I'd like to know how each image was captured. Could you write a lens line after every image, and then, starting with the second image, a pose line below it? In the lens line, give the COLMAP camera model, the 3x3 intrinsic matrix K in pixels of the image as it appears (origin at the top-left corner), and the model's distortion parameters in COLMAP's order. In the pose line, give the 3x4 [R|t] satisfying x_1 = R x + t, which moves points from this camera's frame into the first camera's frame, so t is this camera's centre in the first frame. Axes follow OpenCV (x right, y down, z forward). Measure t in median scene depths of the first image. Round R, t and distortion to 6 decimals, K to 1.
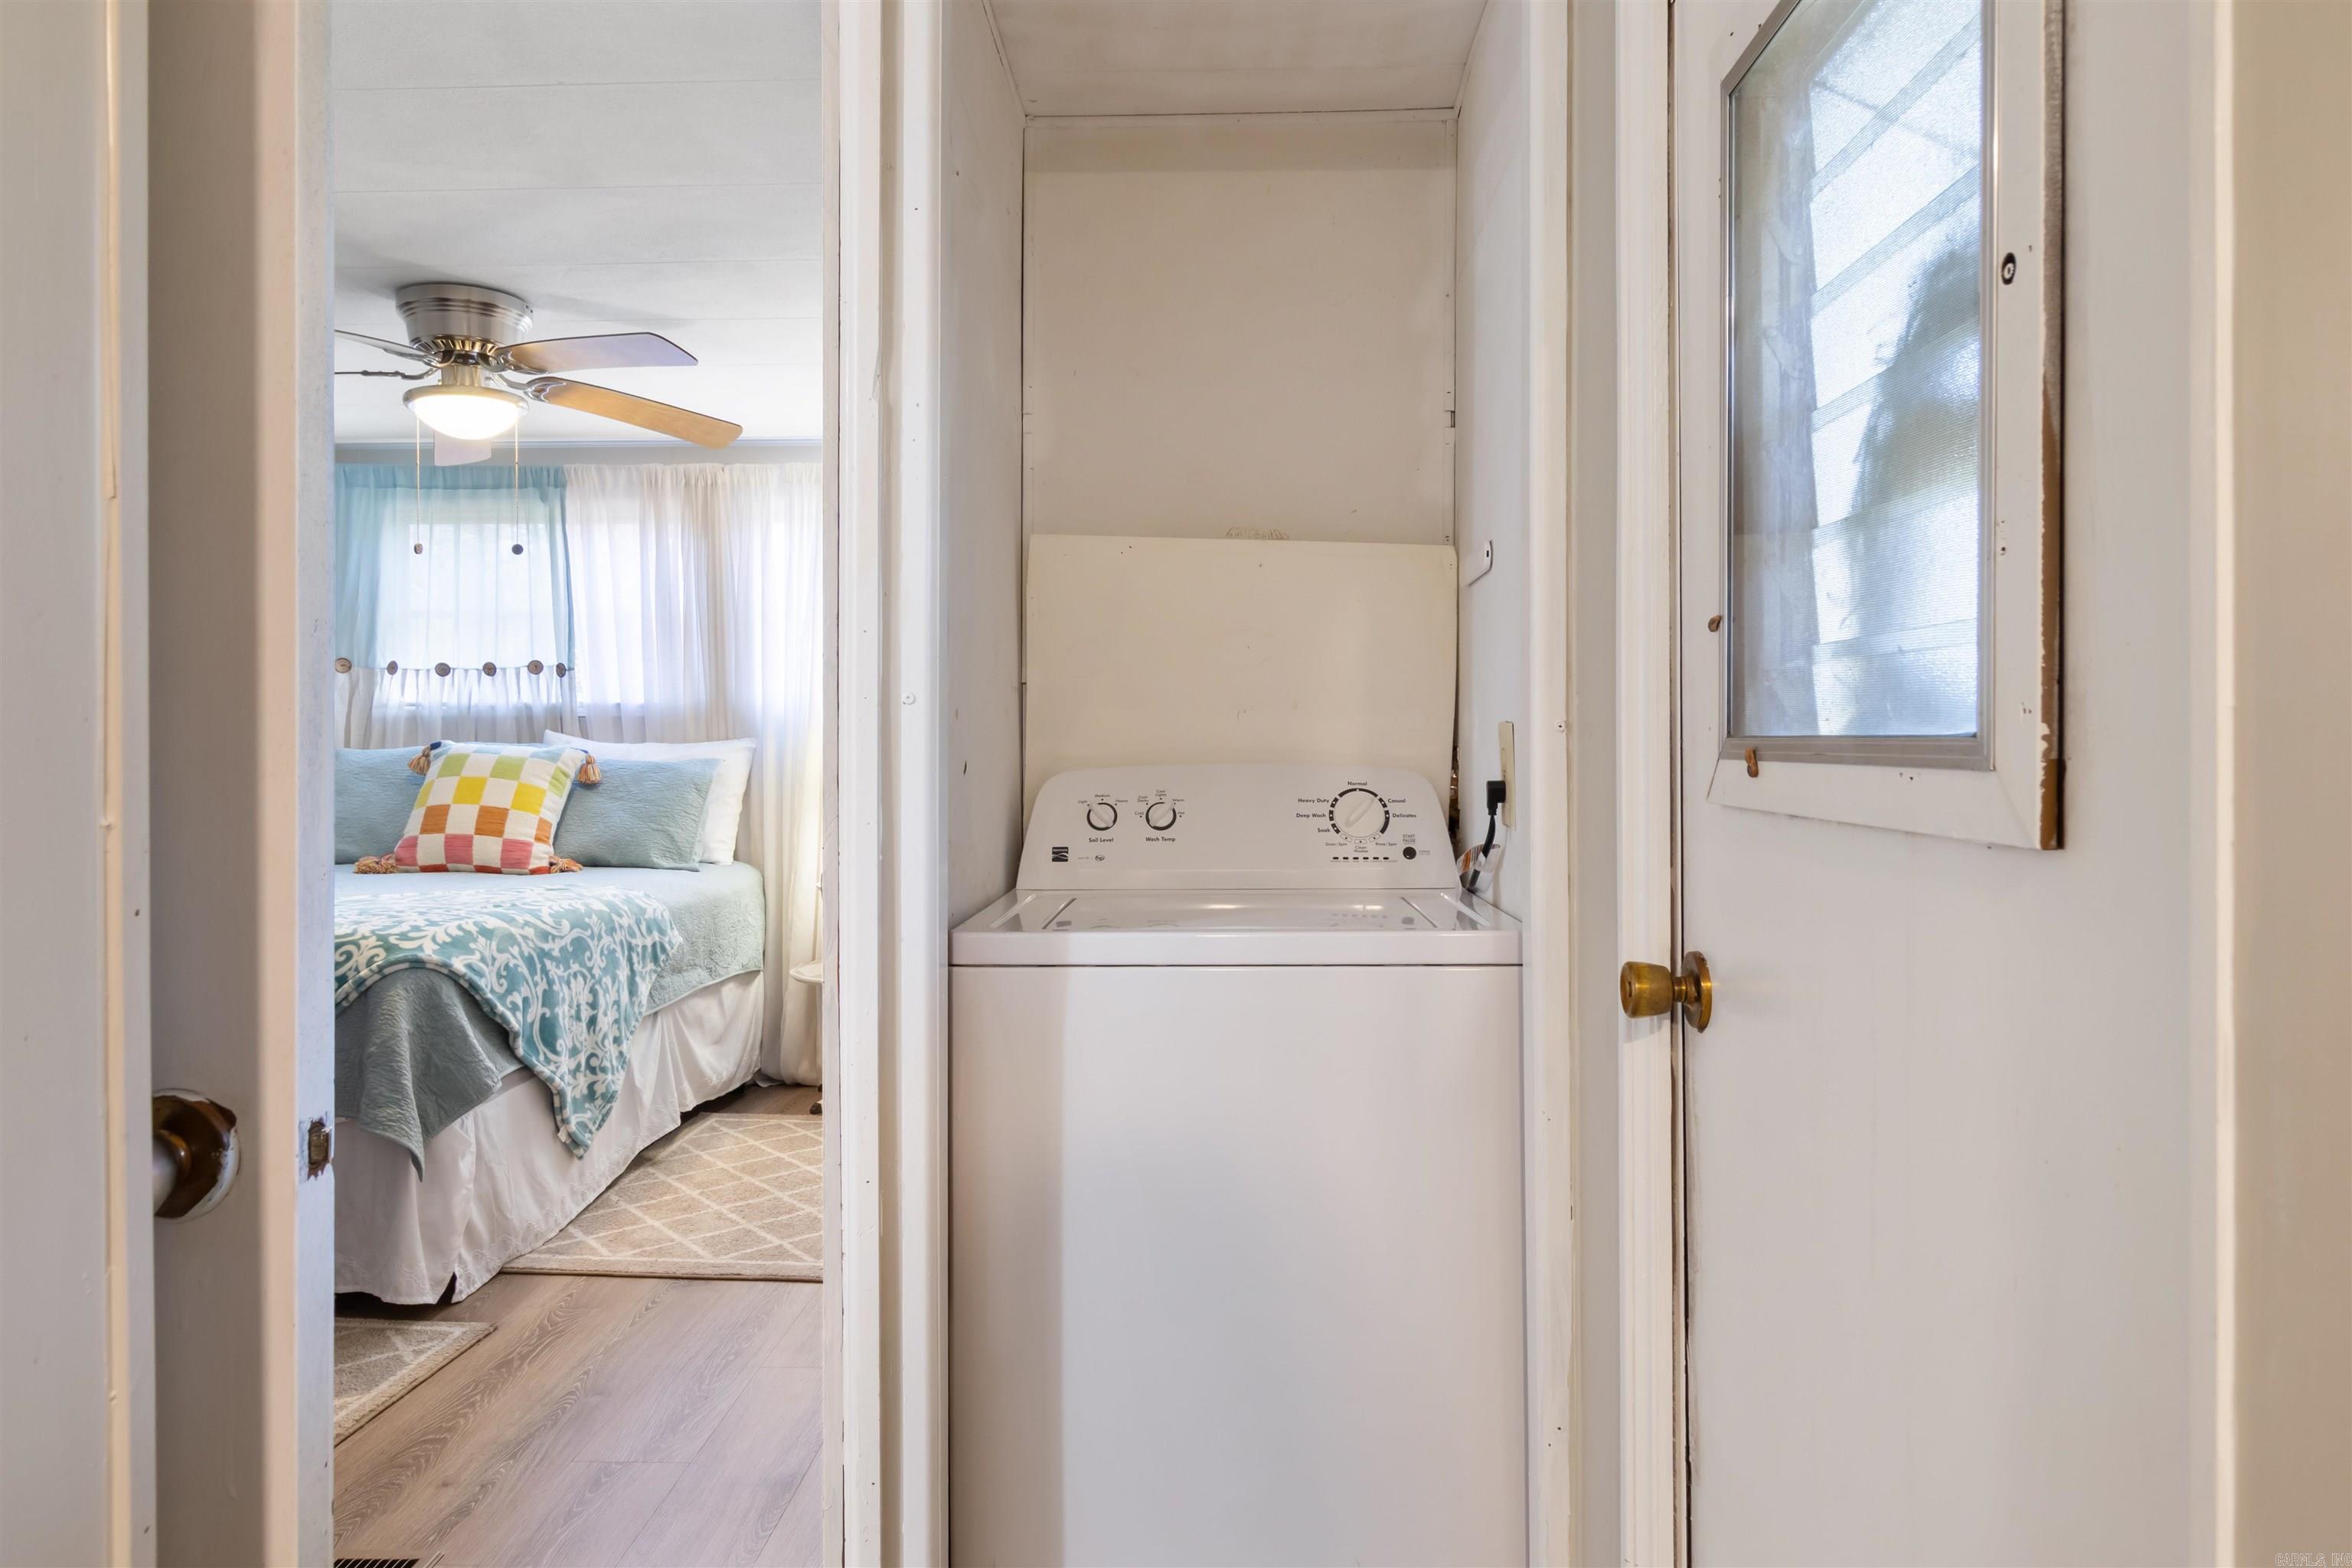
lens RADIAL K [[1475.8, 0, 1181.9], [0, 1475.8, 746.7], [0, 0, 1]] dist [0.002087, 0.001724]
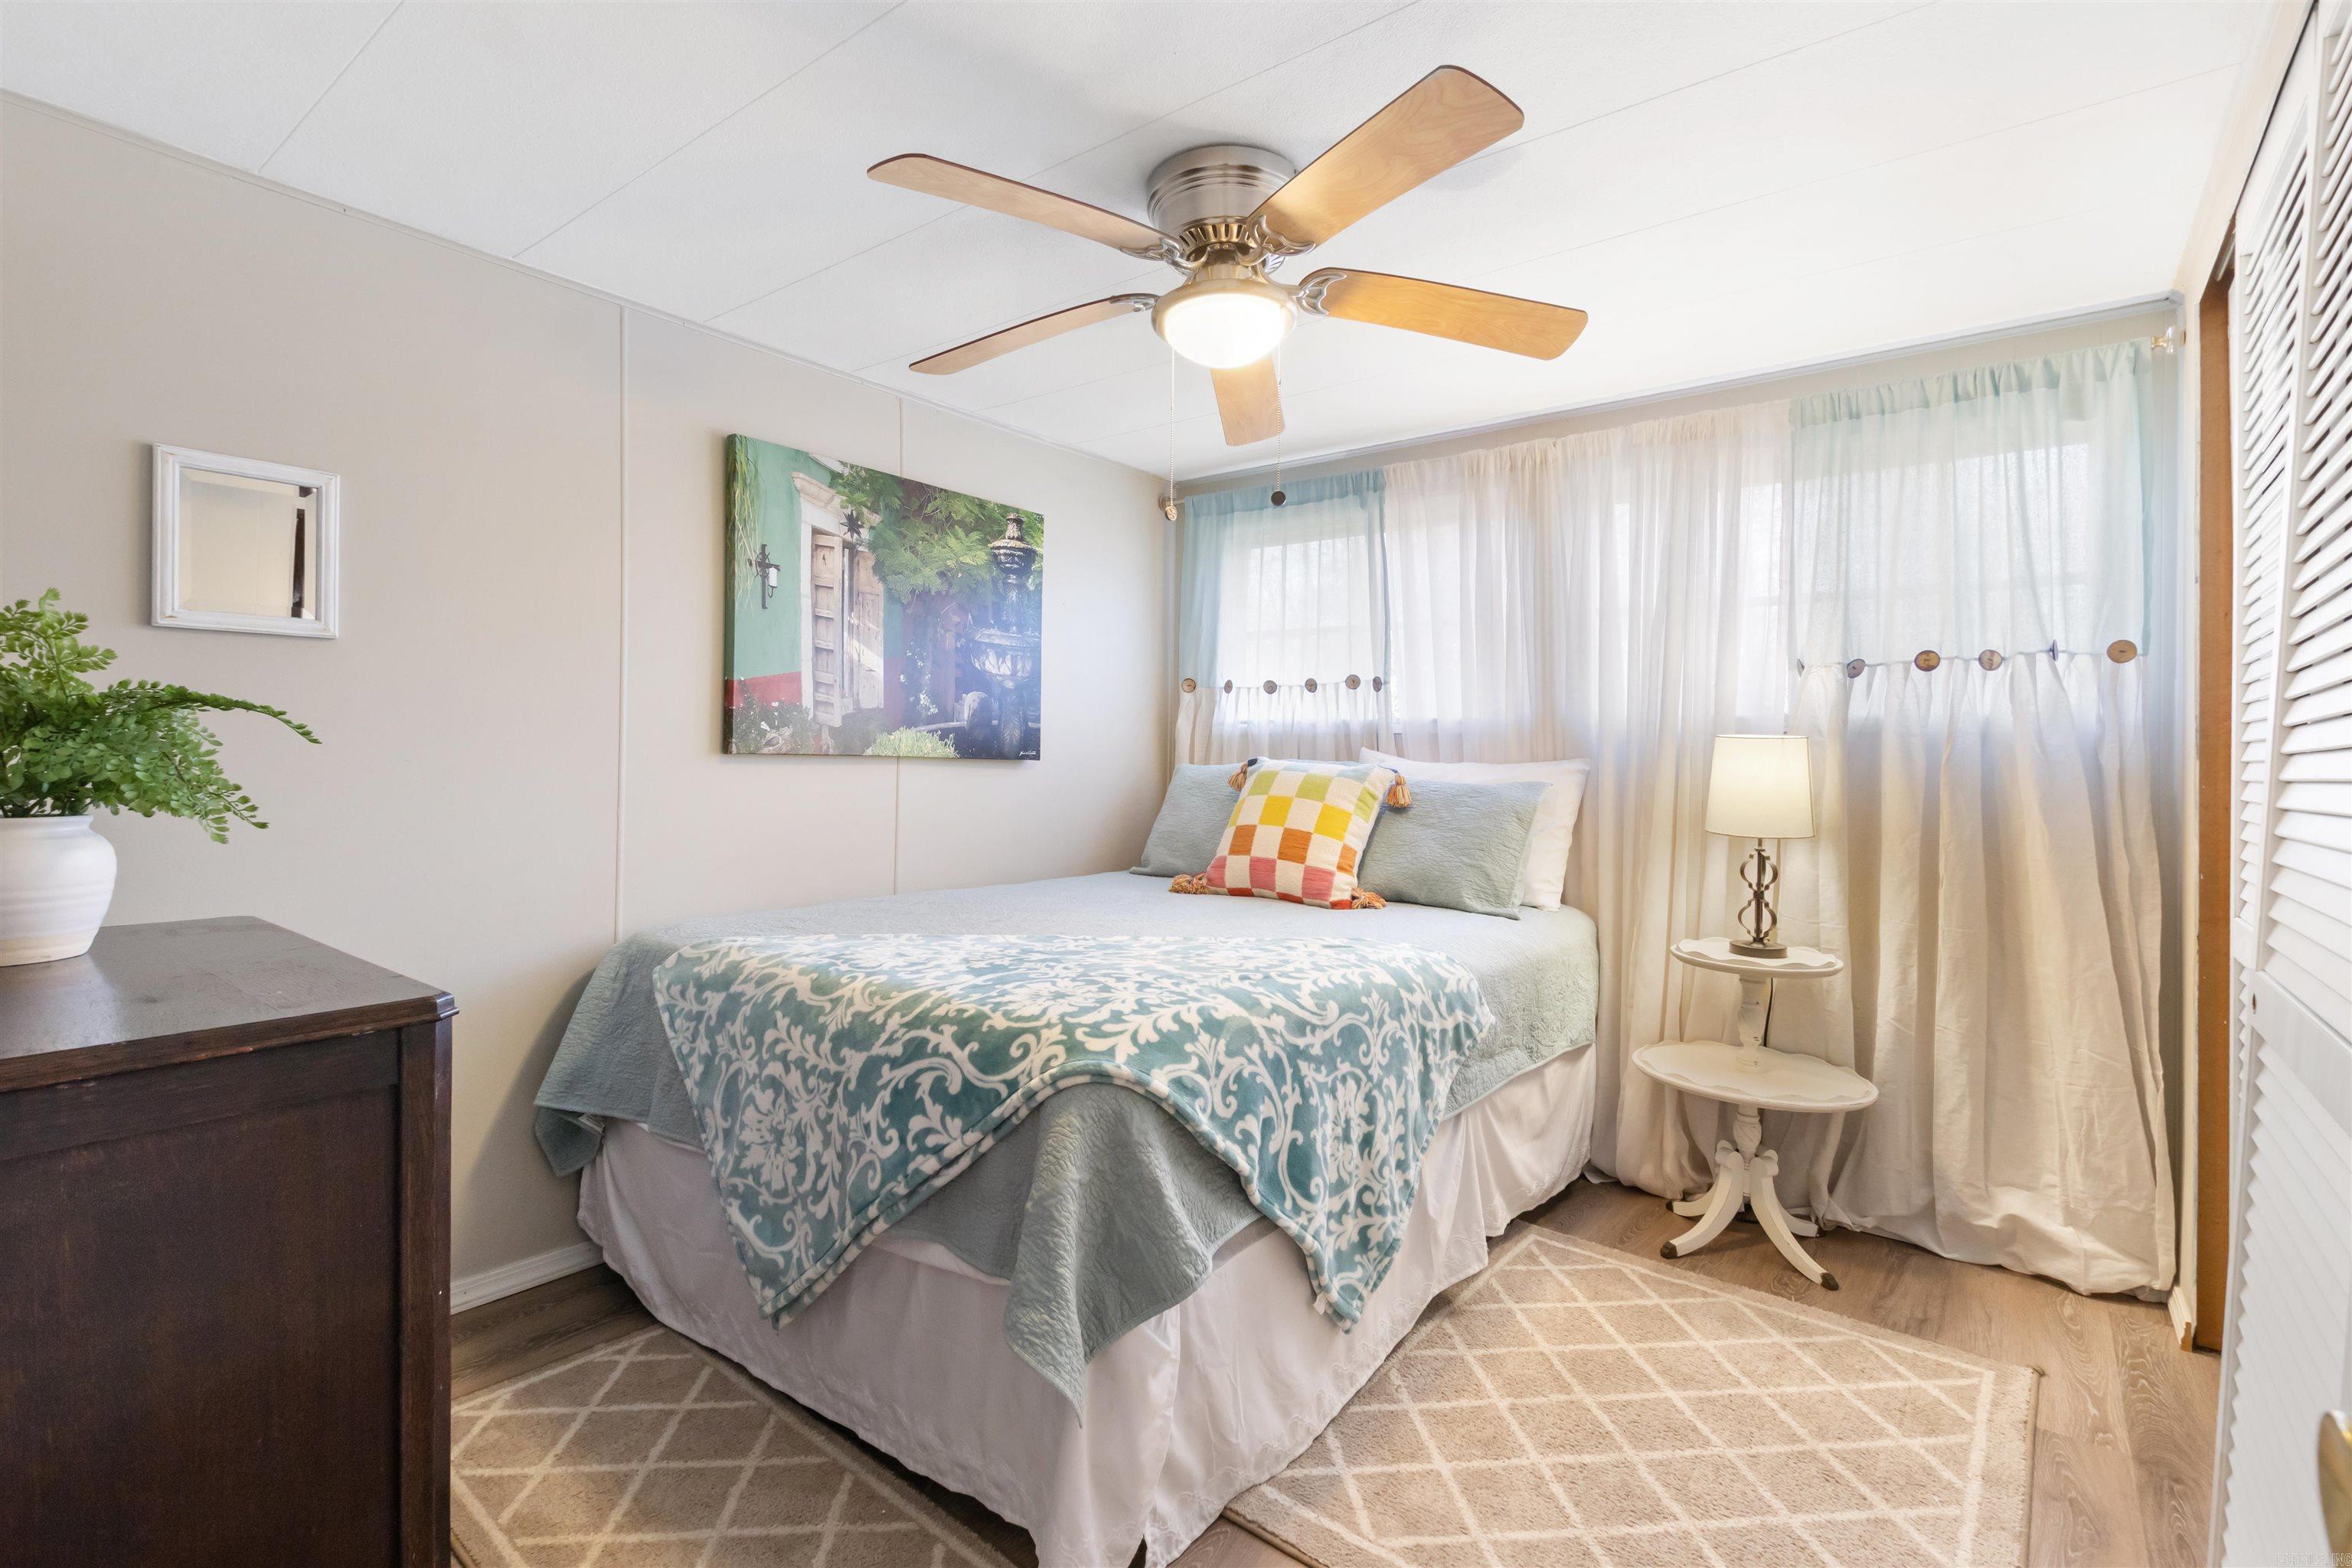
lens RADIAL K [[1060.3, 0, 1179.3], [0, 1060.3, 755.6], [0, 0, 1]] dist [-0.000219, 0.000158]
pose [[0.806062, 0.009878, -0.591748, -0.174899], [-0.016690, 0.999842, -0.006045, -0.000408], [0.591596, 0.014749, 0.806100, 0.548751]]
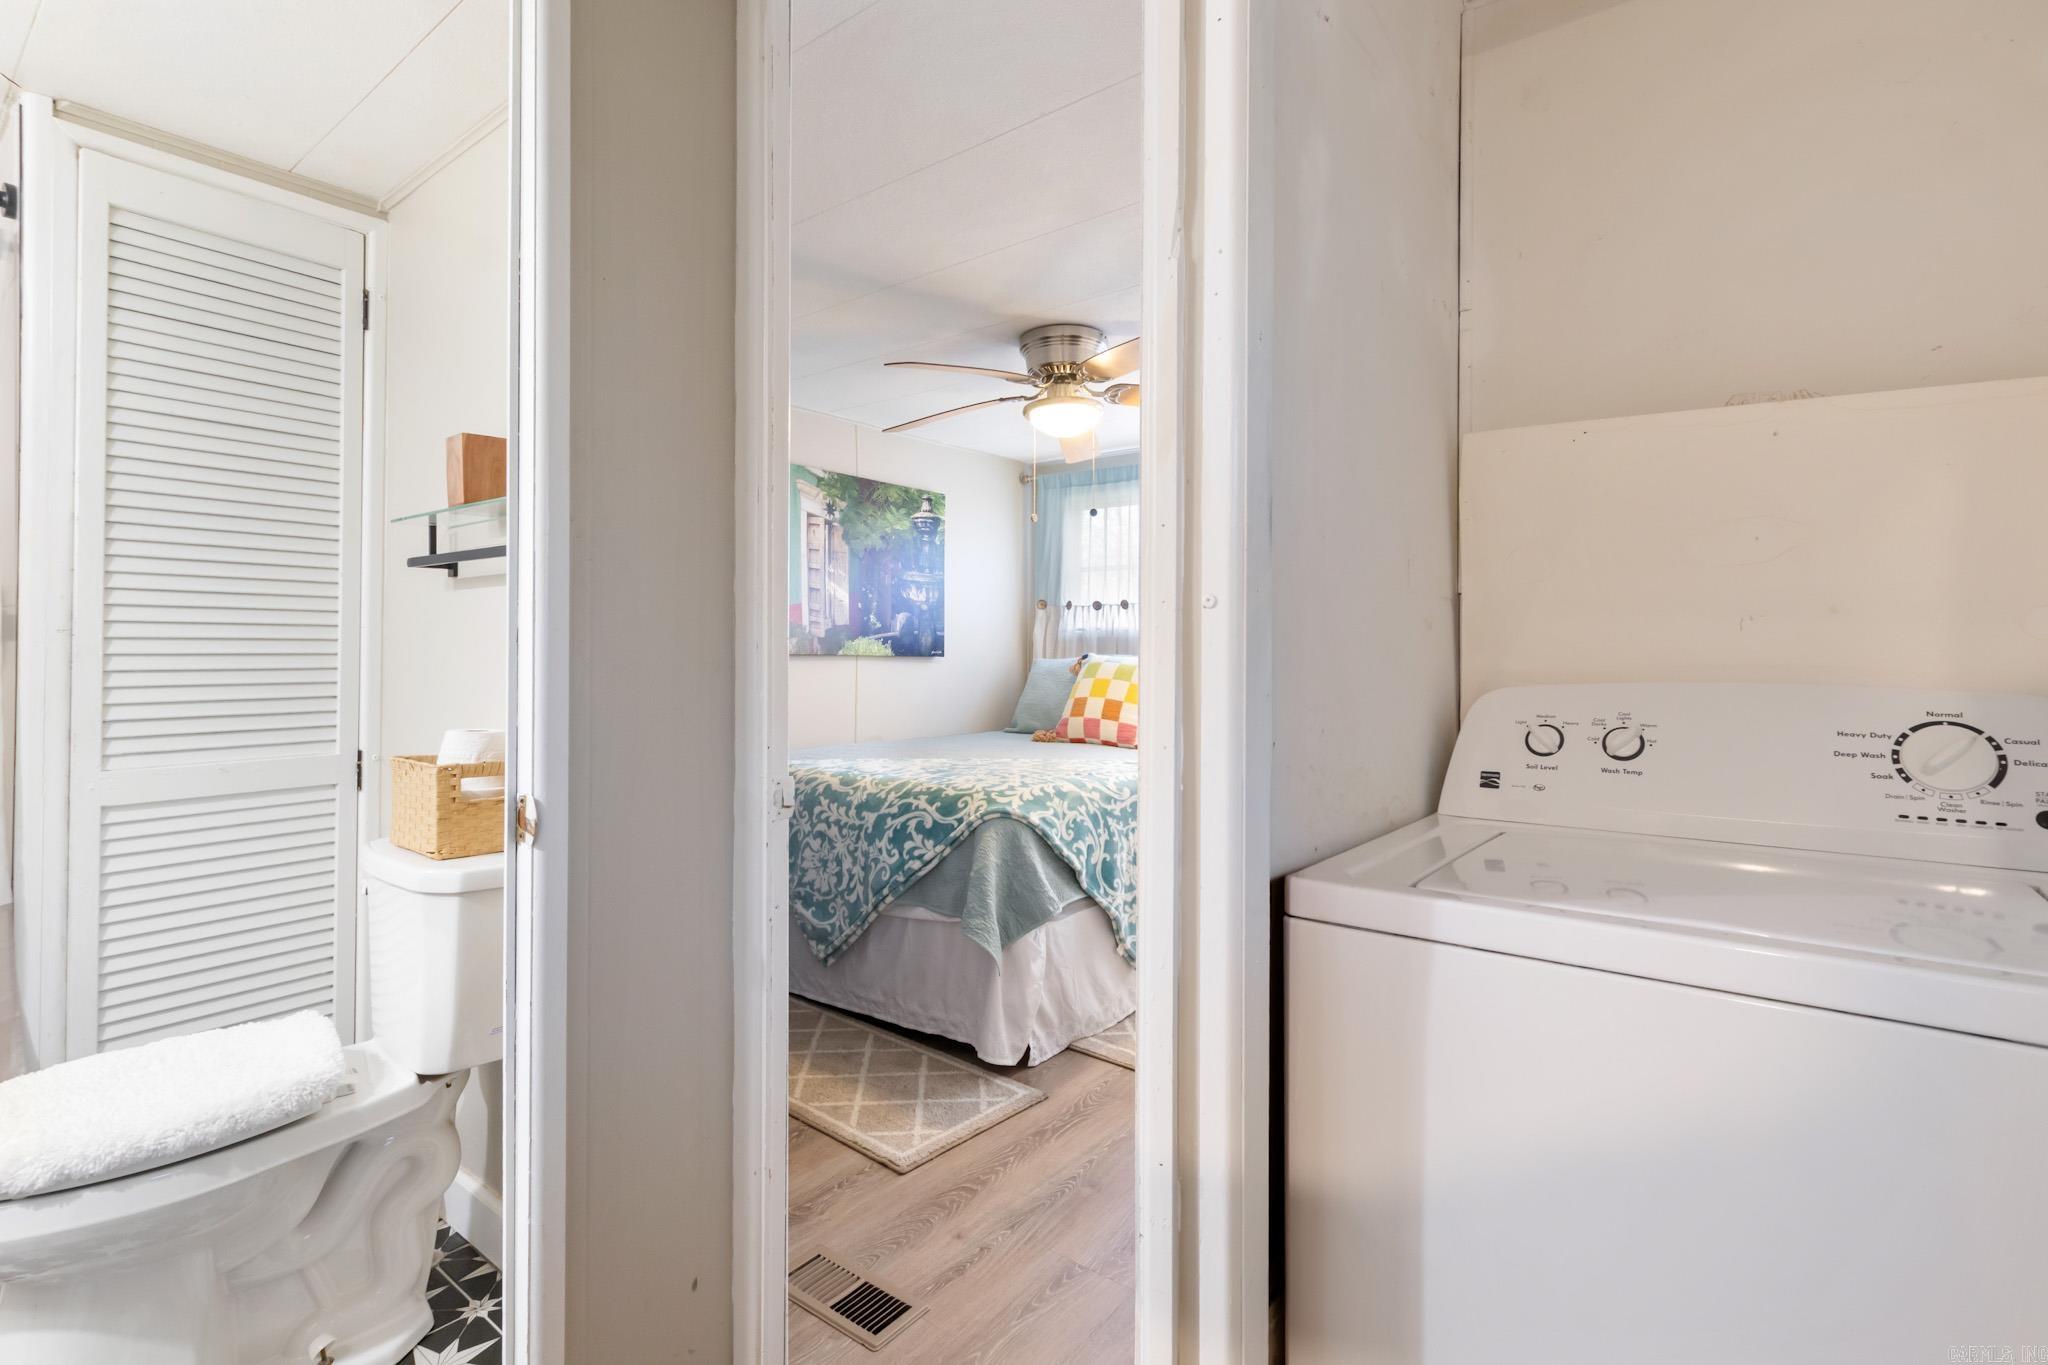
lens RADIAL K [[968.3, 0, 1015.9], [0, 968.3, 649.5], [0, 0, 1]] dist [0.001380, 0.000562]
pose [[0.799113, 0.000727, -0.601180, 0.029447], [-0.006917, 0.999944, -0.007984, -0.000041], [0.601141, 0.010539, 0.799073, 0.248664]]
